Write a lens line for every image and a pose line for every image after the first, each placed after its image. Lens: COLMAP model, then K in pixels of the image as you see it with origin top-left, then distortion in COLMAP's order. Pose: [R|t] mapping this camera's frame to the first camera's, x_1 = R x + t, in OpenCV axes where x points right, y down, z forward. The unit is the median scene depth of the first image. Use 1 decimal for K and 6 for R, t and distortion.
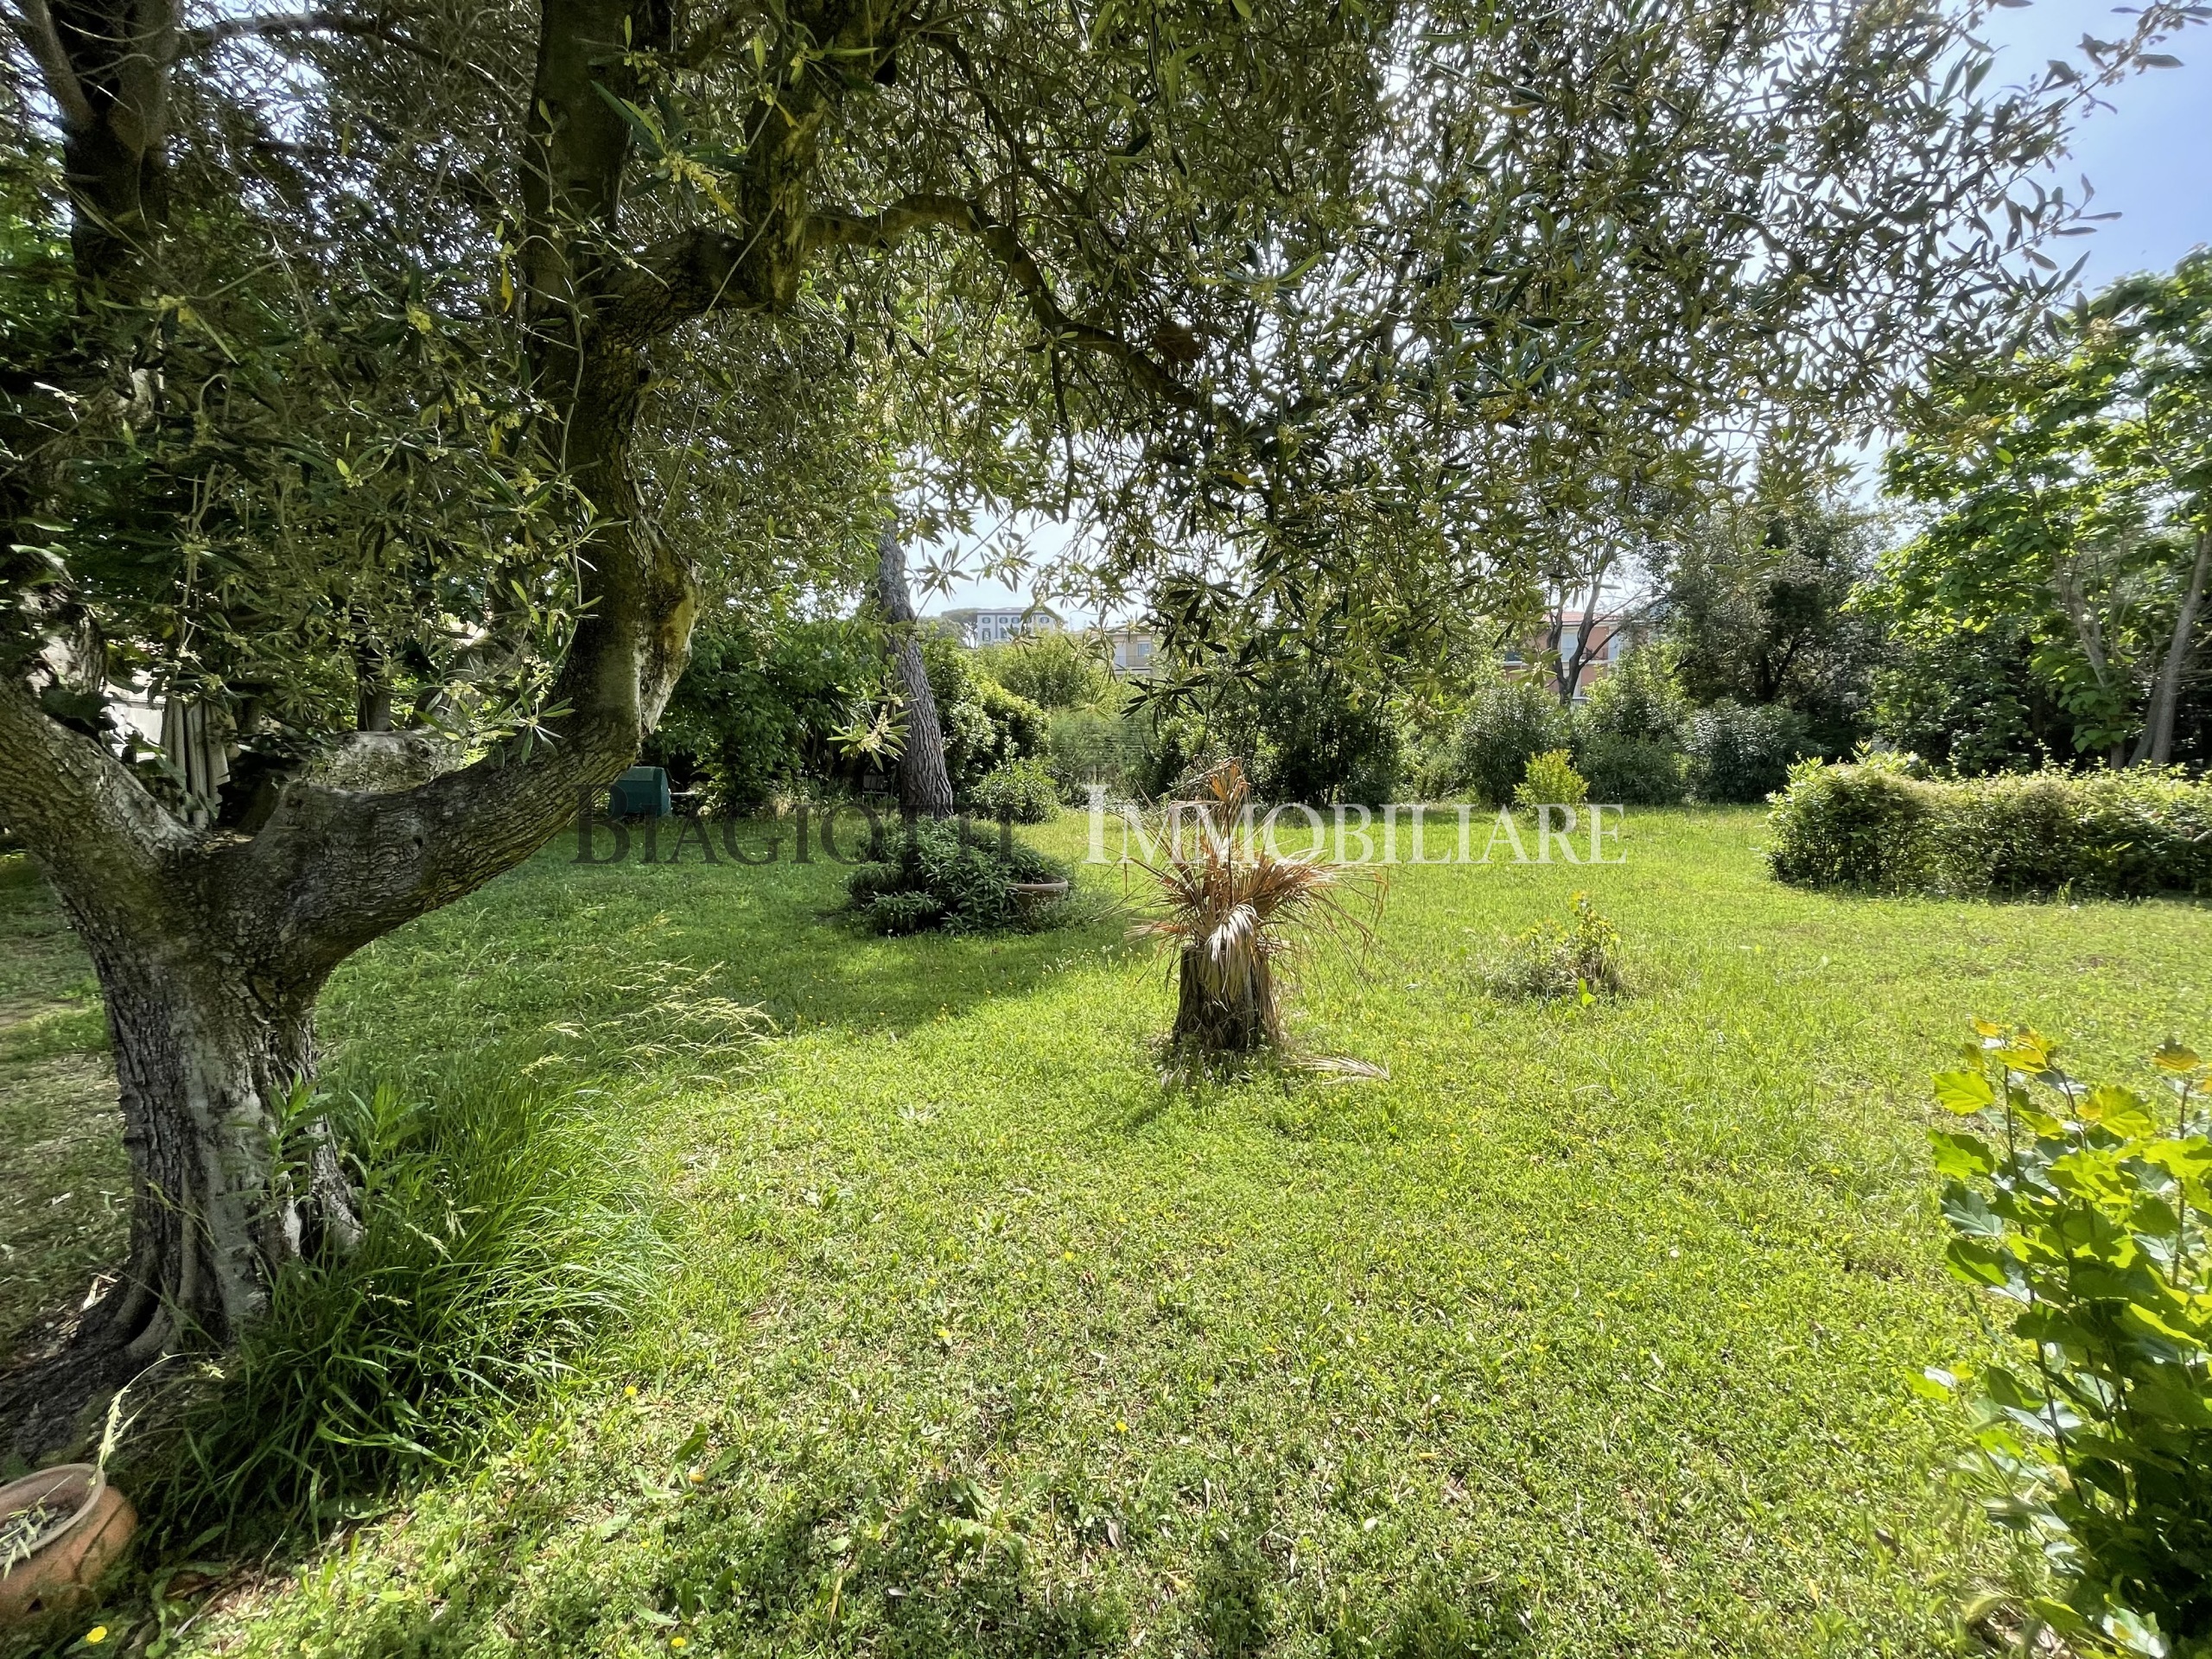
lens RADIAL K [[889.7, 0, 1109.0], [0, 889.7, 824.4], [0, 0, 1]] dist [-0.002668, 0.000197]
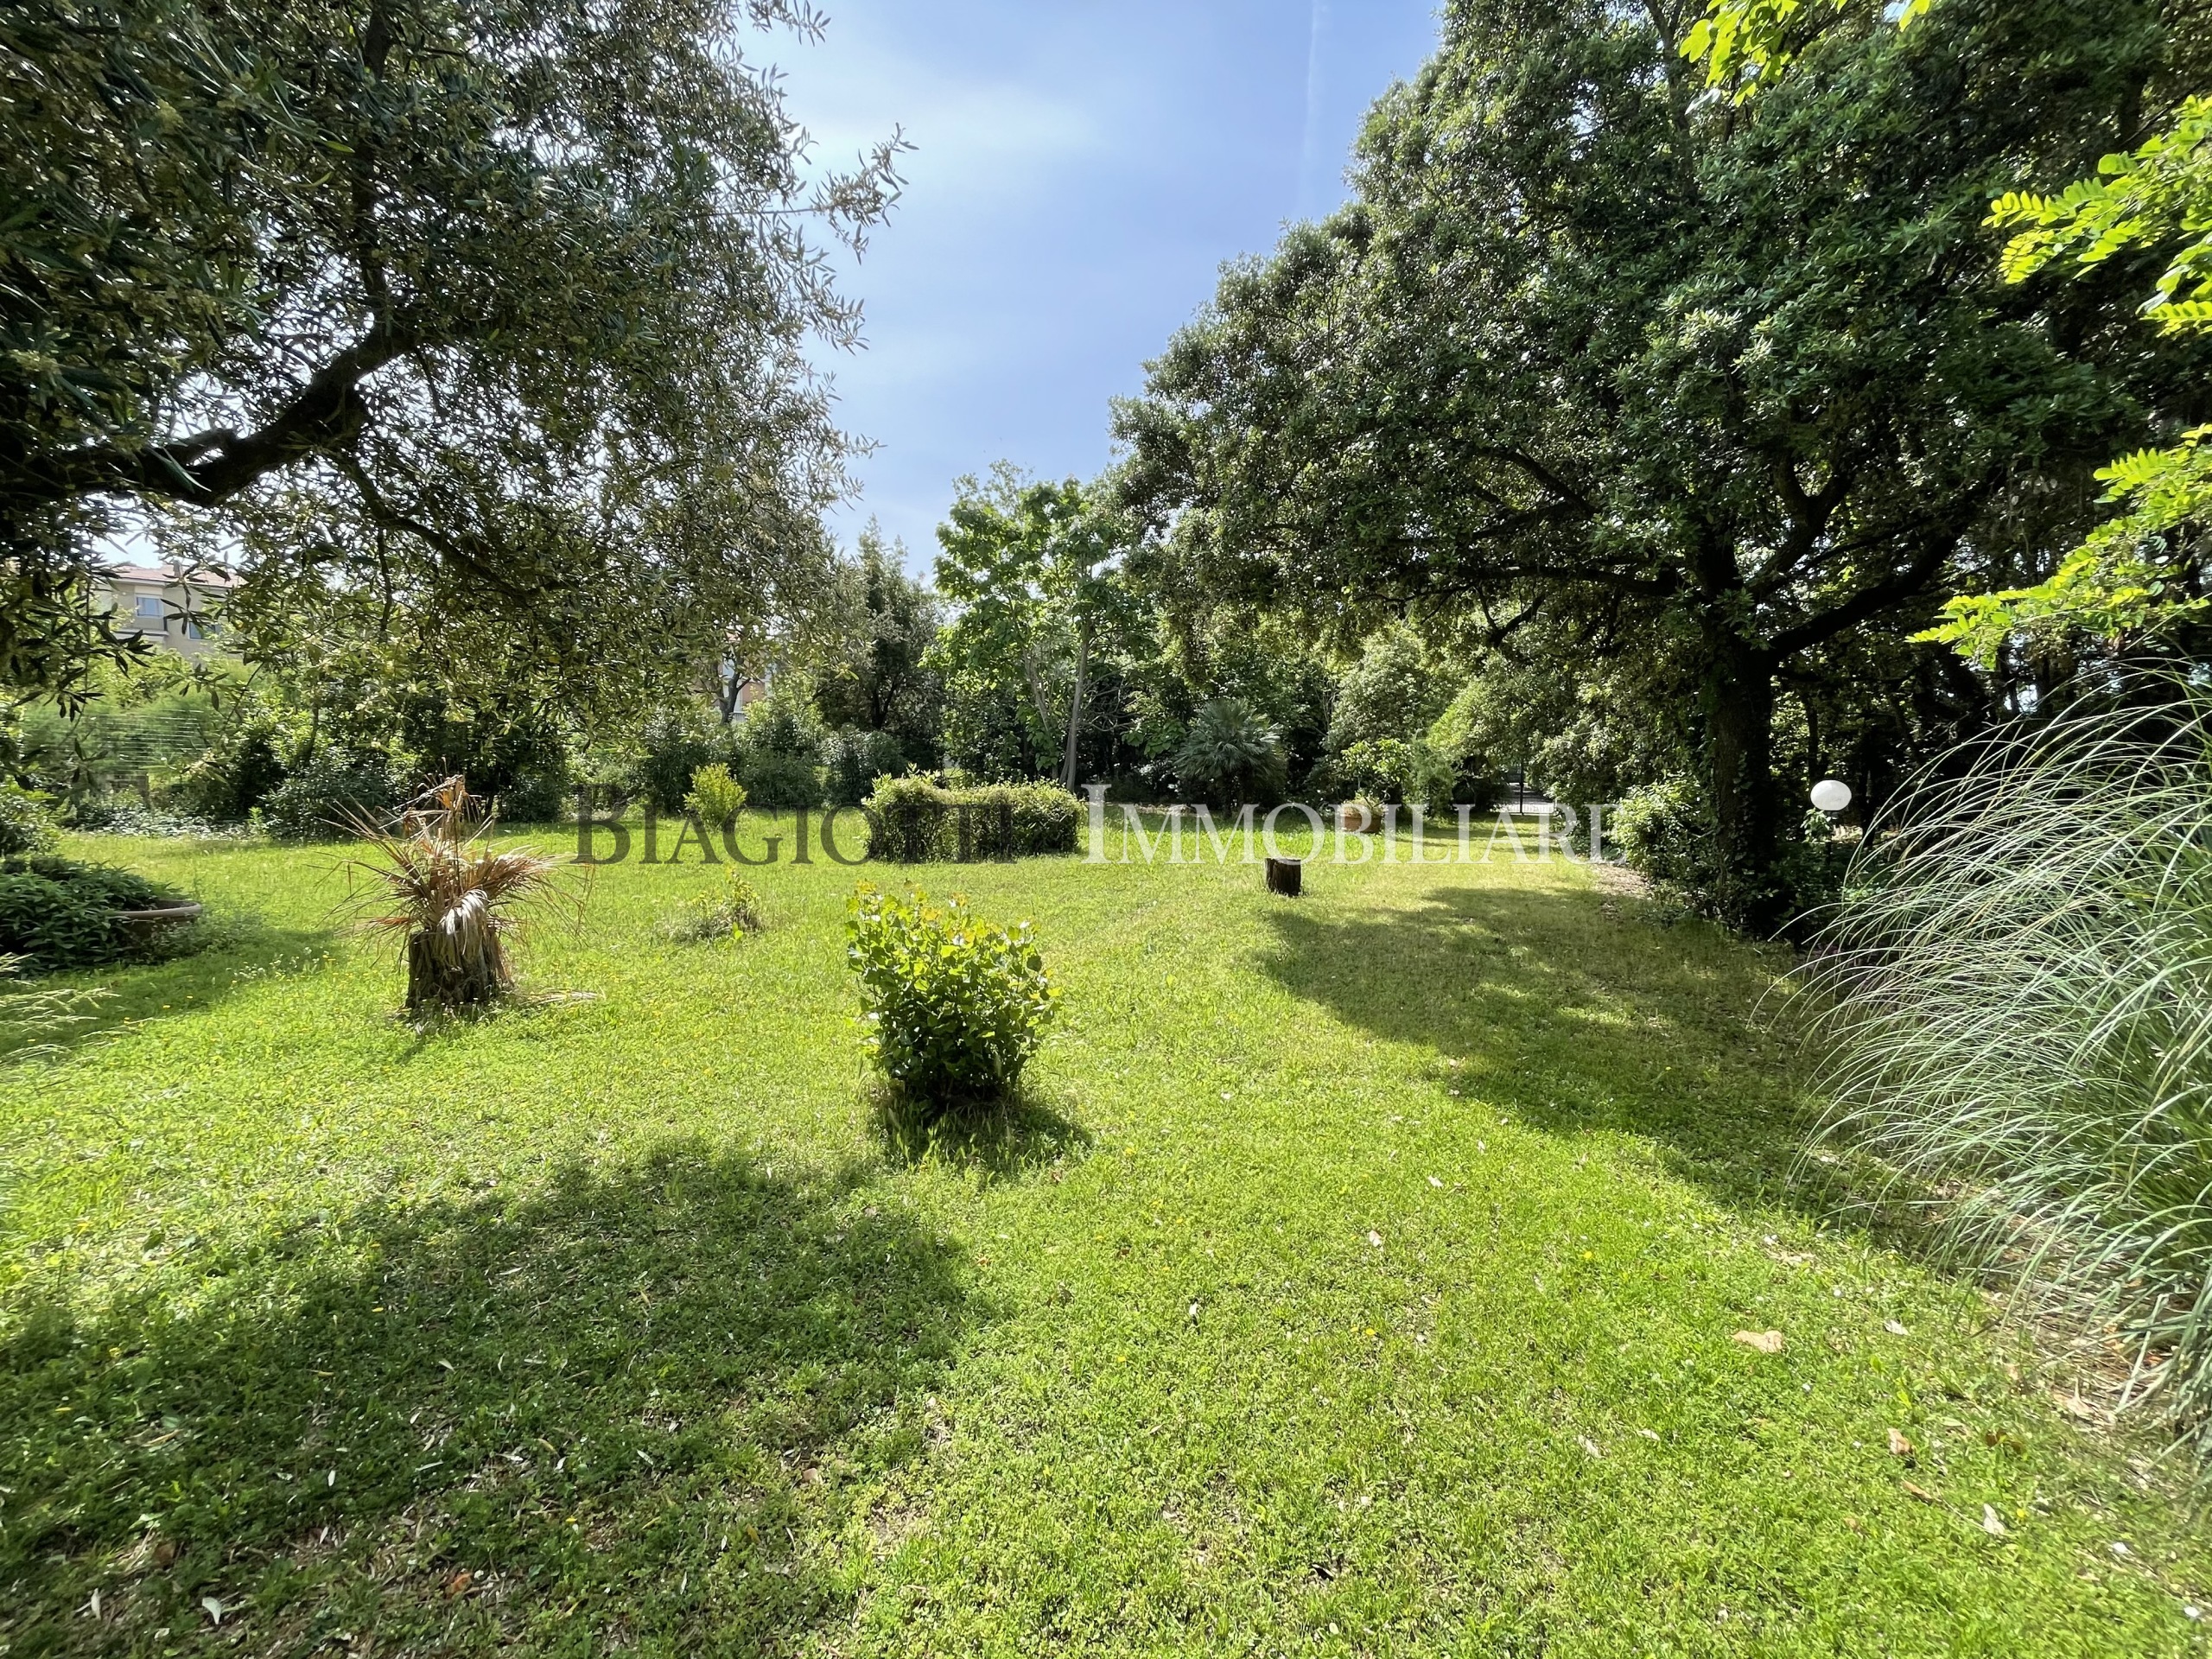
lens RADIAL K [[889.7, 0, 1108.9], [0, 889.7, 824.1], [0, 0, 1]] dist [-0.002668, 0.000197]
pose [[0.643034, -0.035574, 0.765011, -0.060536], [0.042843, 0.999027, 0.010444, 0.005078], [-0.764638, 0.026059, 0.643933, -0.134299]]
